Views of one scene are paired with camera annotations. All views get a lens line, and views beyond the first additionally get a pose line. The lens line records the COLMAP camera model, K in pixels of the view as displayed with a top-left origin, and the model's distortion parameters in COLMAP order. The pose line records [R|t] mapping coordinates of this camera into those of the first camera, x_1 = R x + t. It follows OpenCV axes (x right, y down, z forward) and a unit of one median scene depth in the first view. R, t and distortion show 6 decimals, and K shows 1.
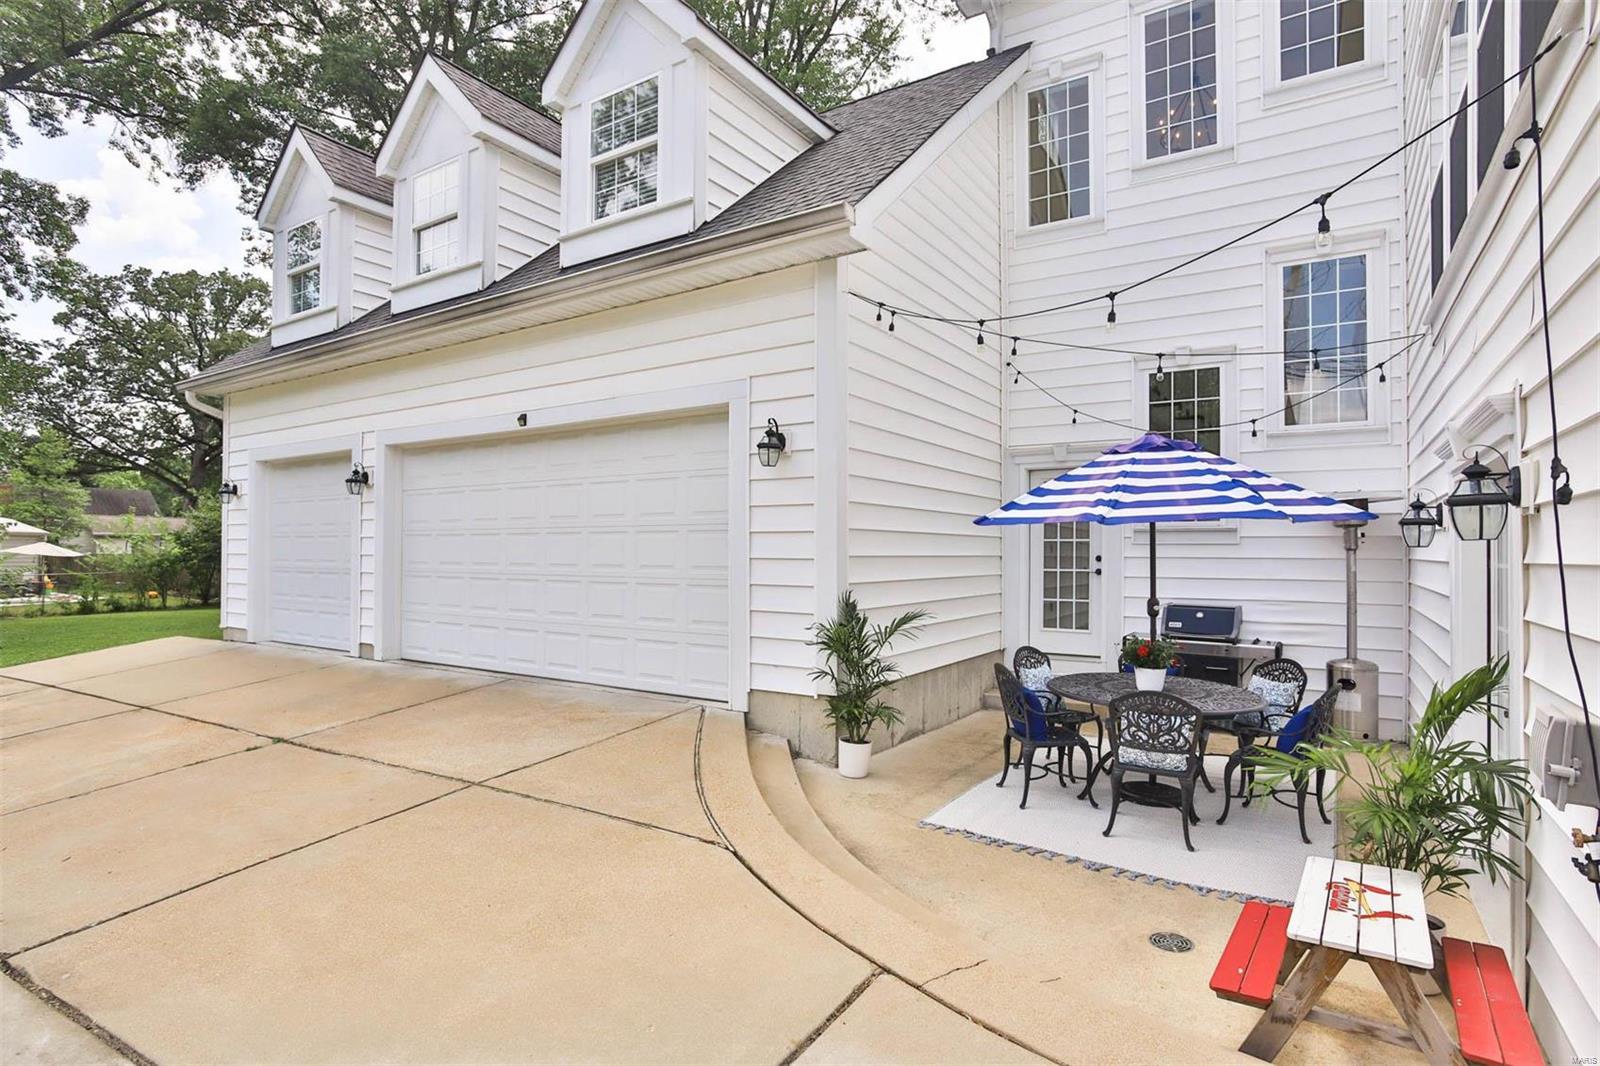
lens RADIAL K [[832.5, 0, 800.0], [0, 832.5, 533.0], [0, 0, 1]] dist [-0.071972, 0.046237]
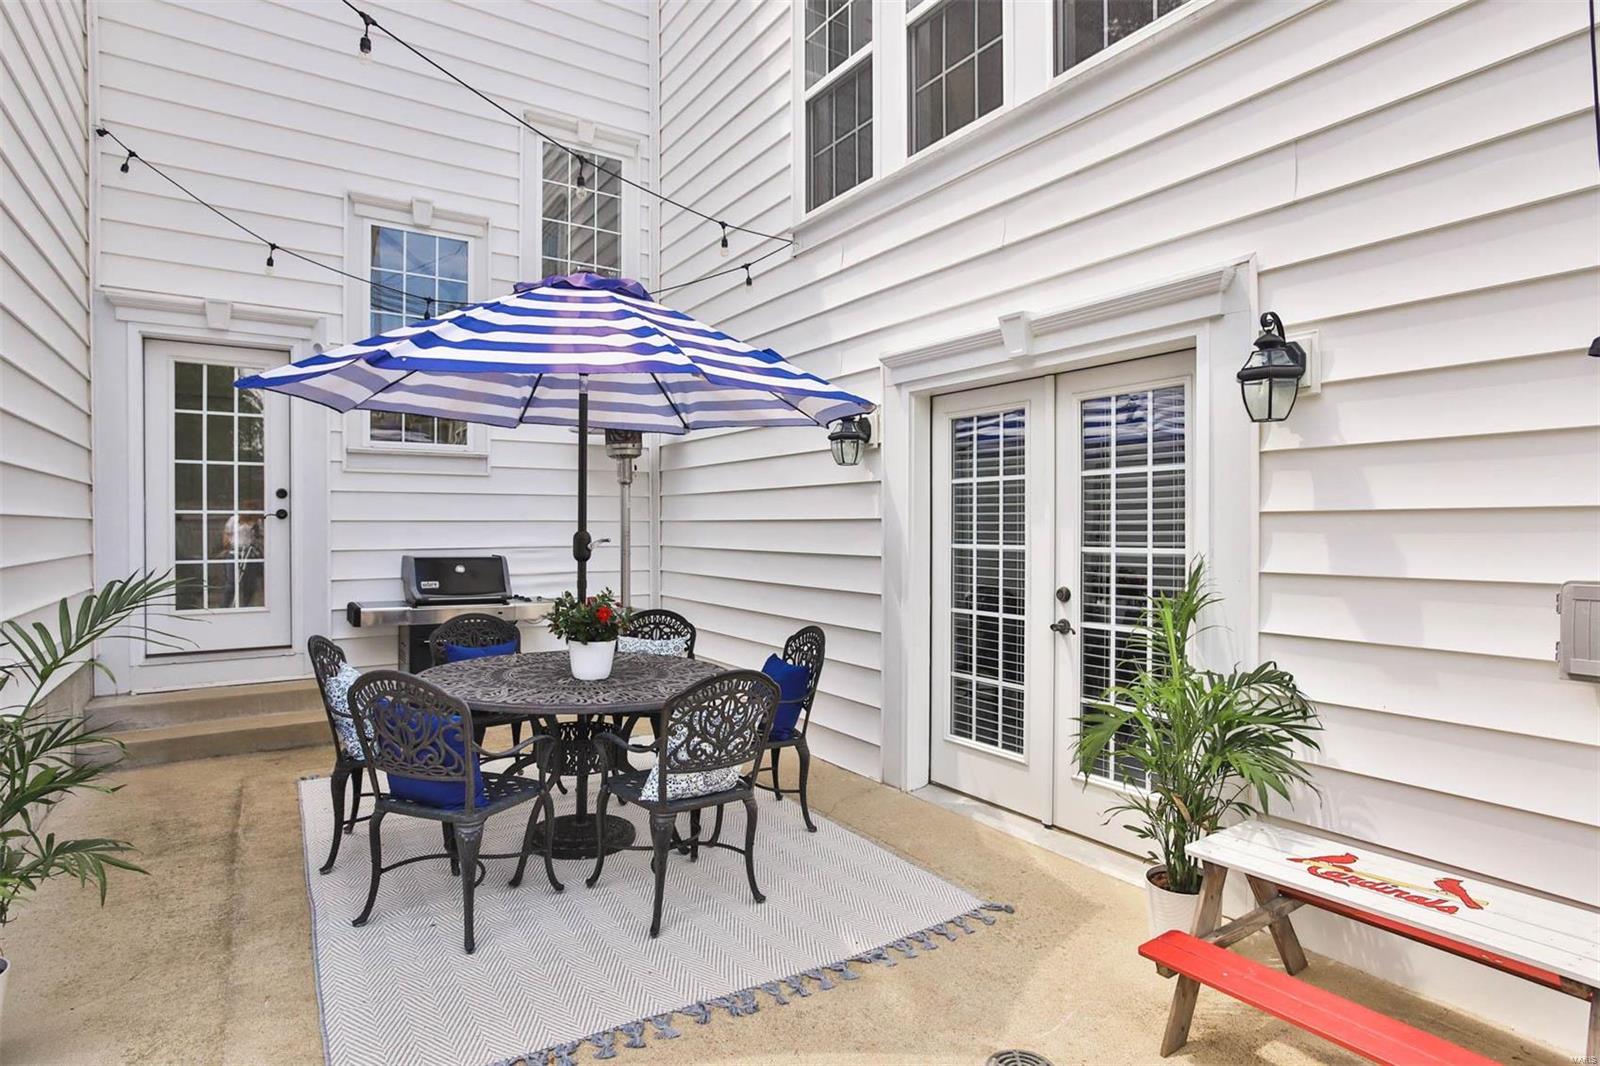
lens RADIAL K [[832.5, 0, 800.0], [0, 832.5, 533.0], [0, 0, 1]] dist [-0.071972, 0.046237]
pose [[0.396044, -0.014314, 0.918120, -0.063853], [-0.016491, 0.999606, 0.022698, 0.043326], [-0.918083, -0.024130, 0.395652, 0.405946]]
